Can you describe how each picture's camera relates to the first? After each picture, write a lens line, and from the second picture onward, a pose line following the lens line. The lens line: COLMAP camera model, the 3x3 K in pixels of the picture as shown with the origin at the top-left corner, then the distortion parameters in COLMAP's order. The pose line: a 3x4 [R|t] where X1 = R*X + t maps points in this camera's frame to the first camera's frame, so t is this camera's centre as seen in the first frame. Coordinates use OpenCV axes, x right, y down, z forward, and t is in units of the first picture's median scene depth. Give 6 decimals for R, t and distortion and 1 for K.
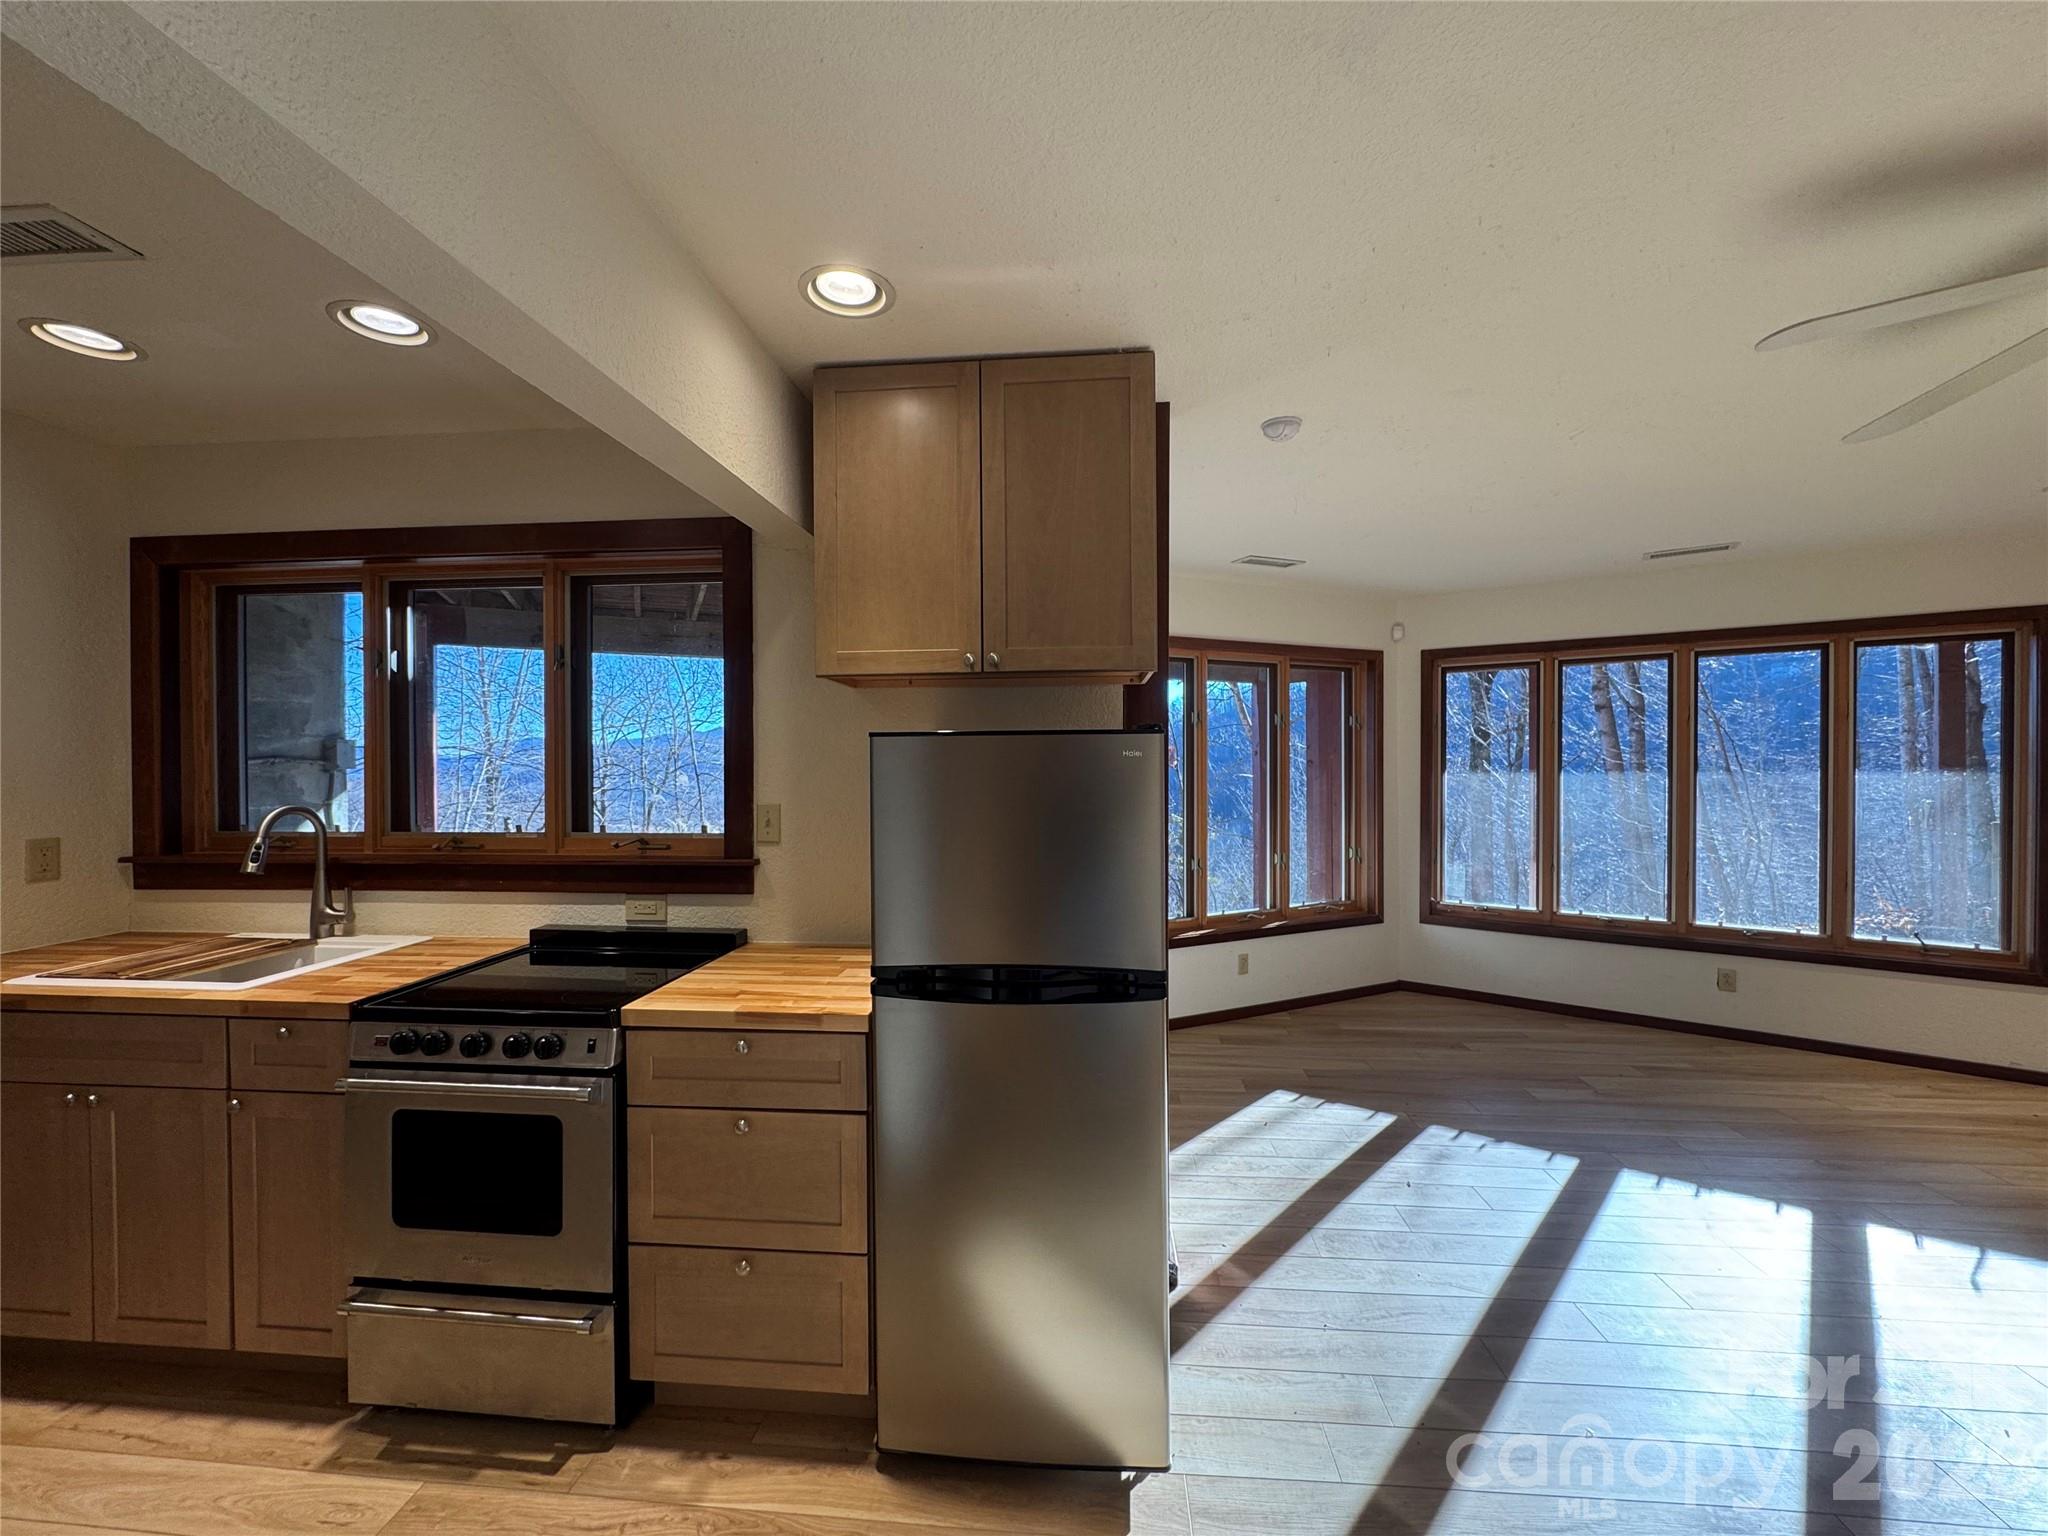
lens RADIAL K [[834.7, 0, 1028.6], [0, 834.7, 756.1], [0, 0, 1]] dist [-0.008880, 0.000443]
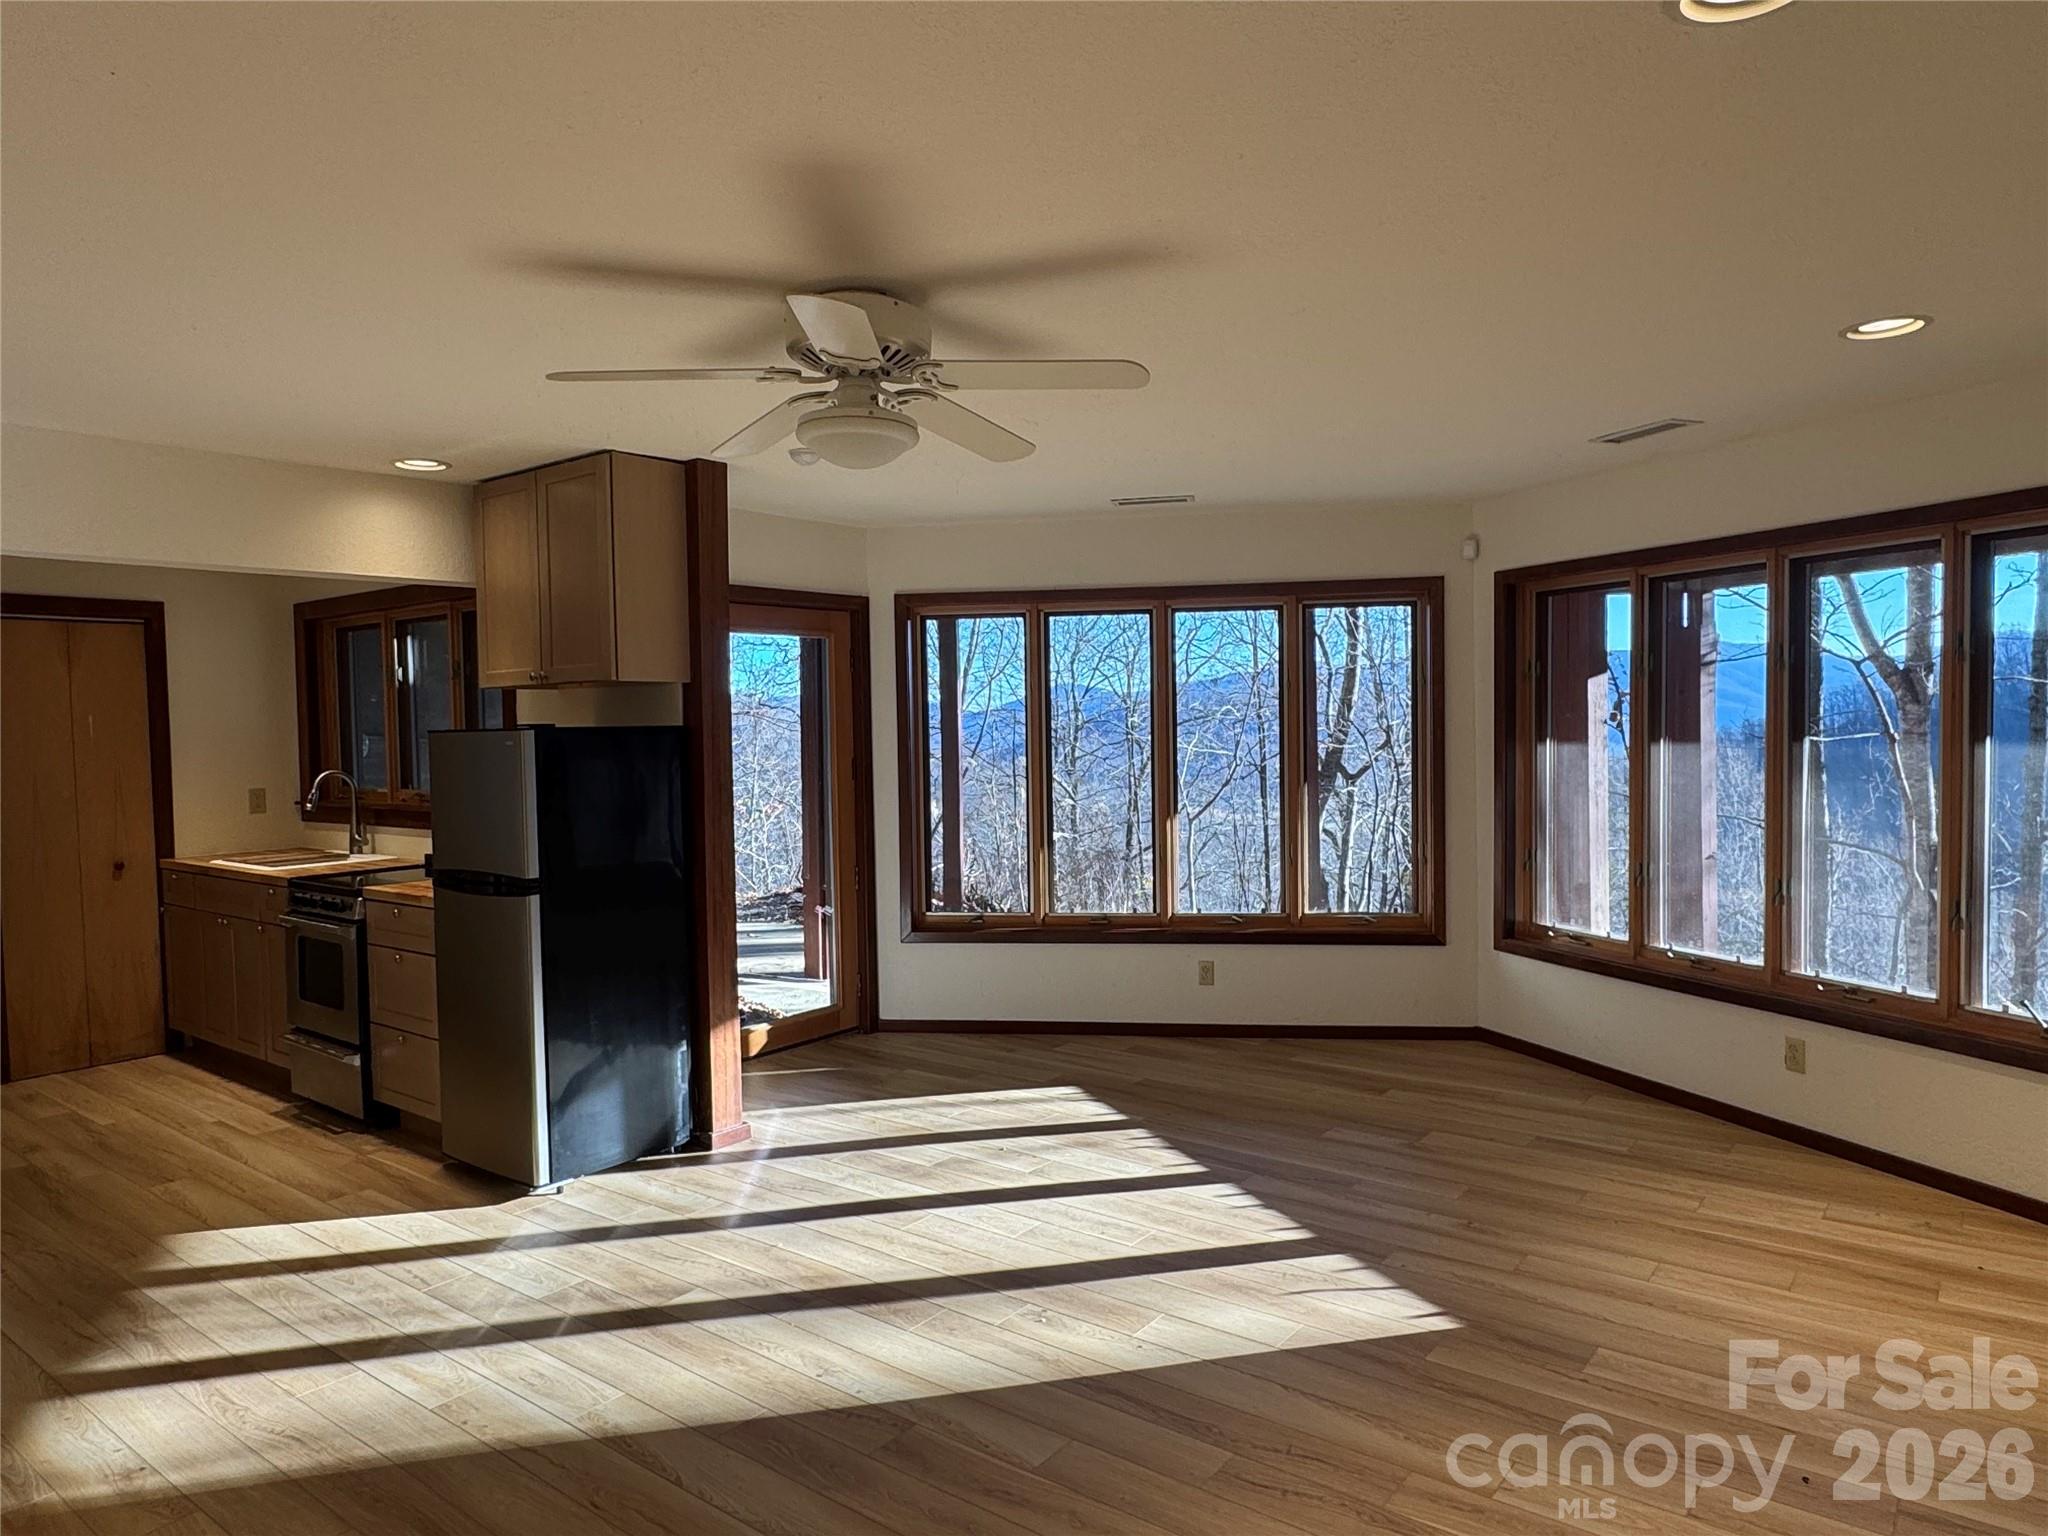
lens RADIAL K [[1315.4, 0, 1025.1], [0, 1315.4, 770.7], [0, 0, 1]] dist [-0.021956, 0.001224]
pose [[0.835492, 0.009484, -0.549420, 1.880869], [0.015897, 0.999015, 0.041419, -0.028253], [0.549272, -0.043340, 0.834519, -0.445141]]
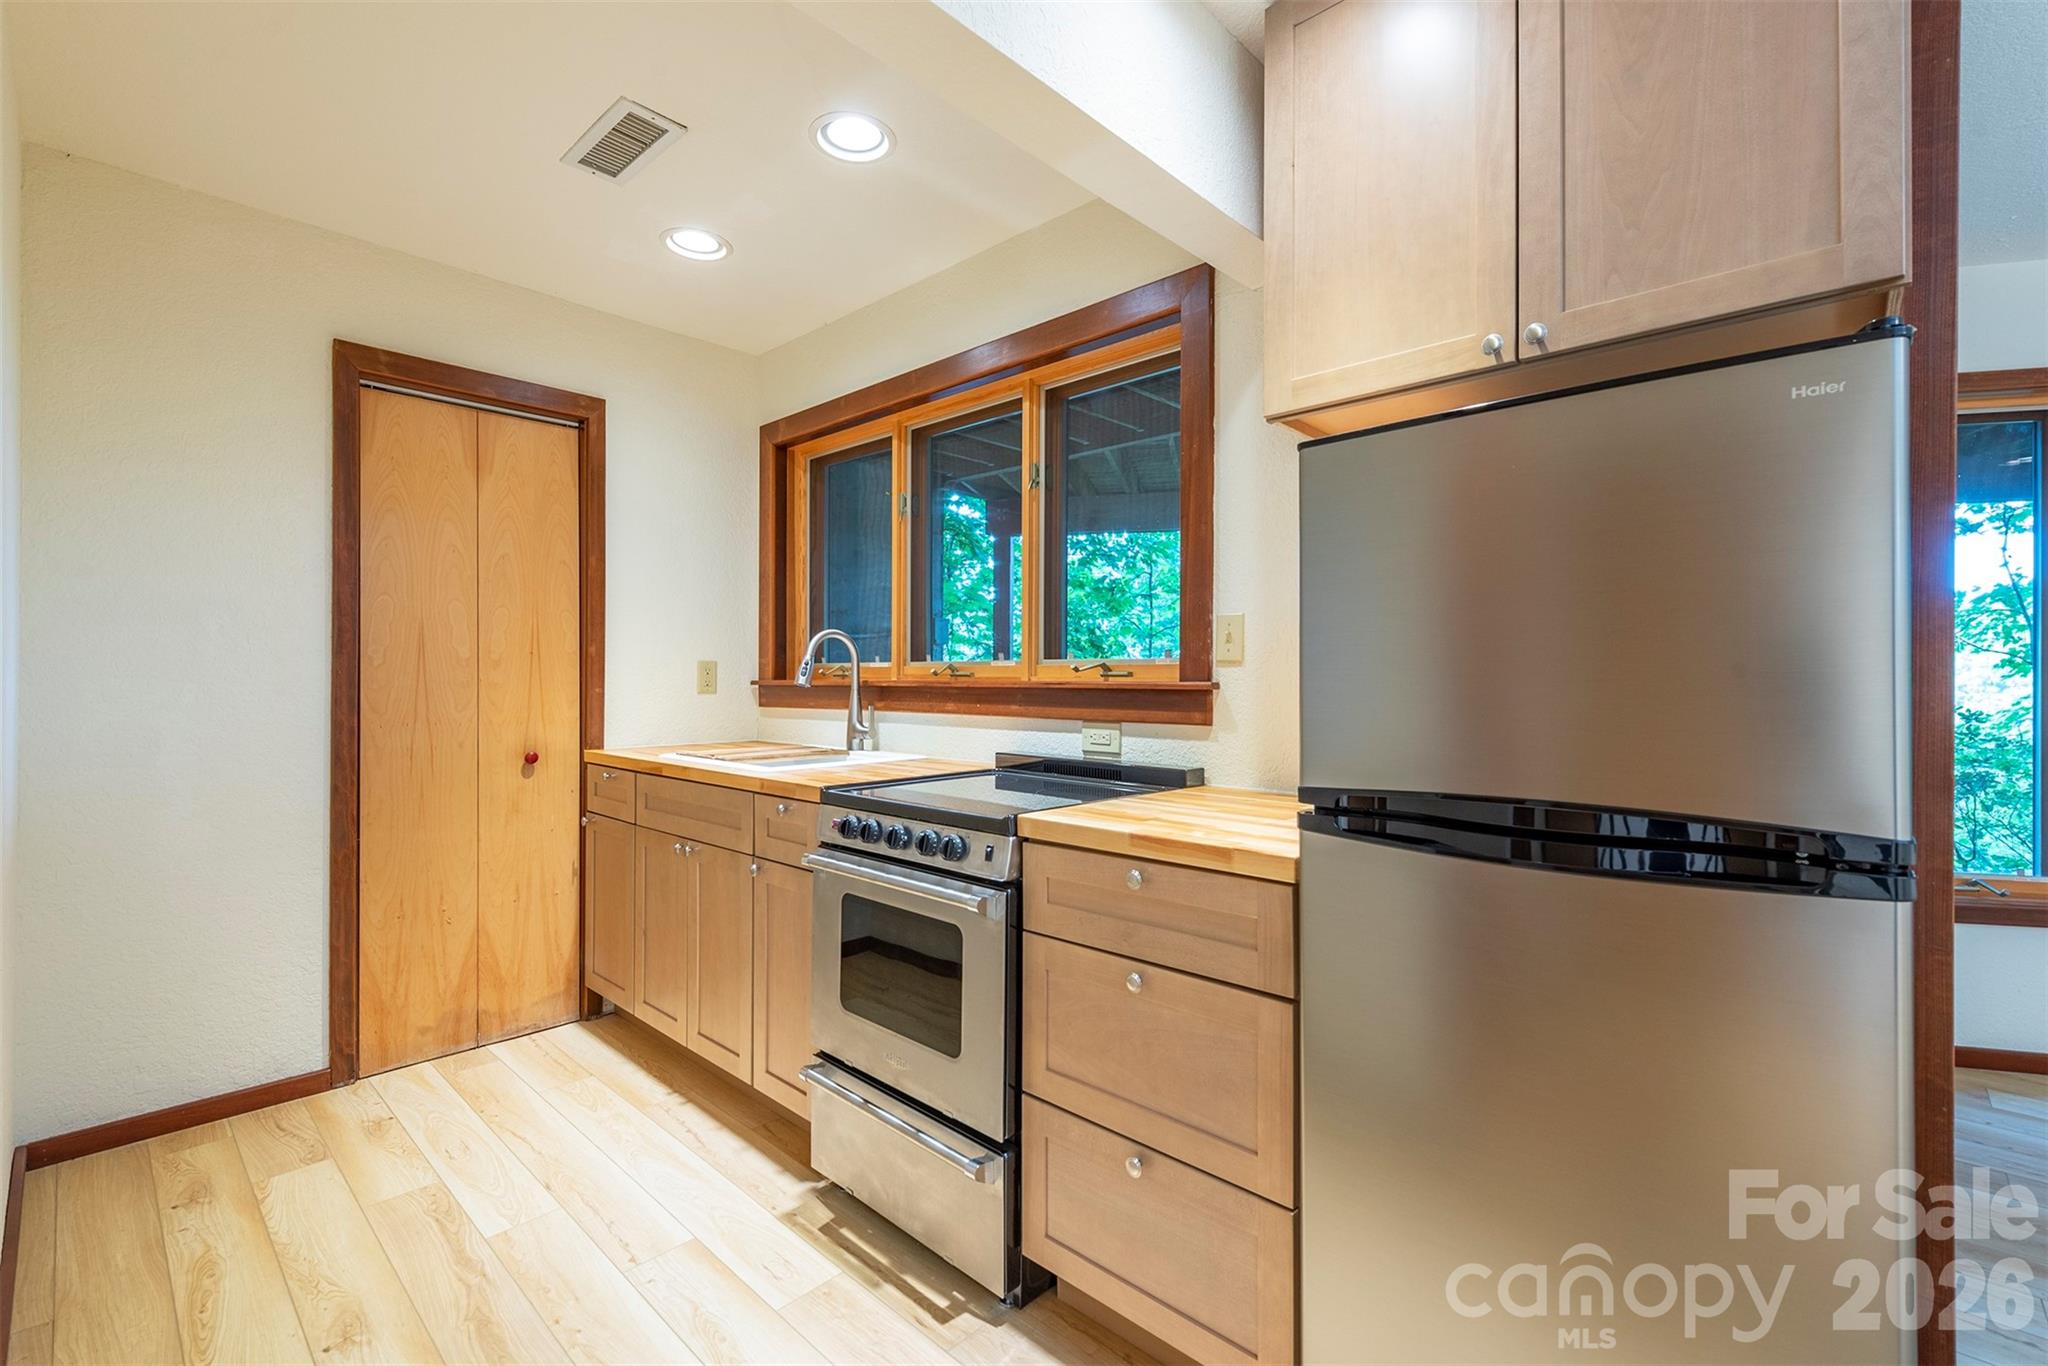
lens RADIAL K [[896.9, 0, 1006.0], [0, 896.9, 673.2], [0, 0, 1]] dist [0.009172, -0.001583]
pose [[0.772979, 0.003217, -0.634423, 0.077631], [-0.005085, 0.999986, -0.001125, 0.136622], [0.634411, 0.004096, 0.772985, 0.236997]]
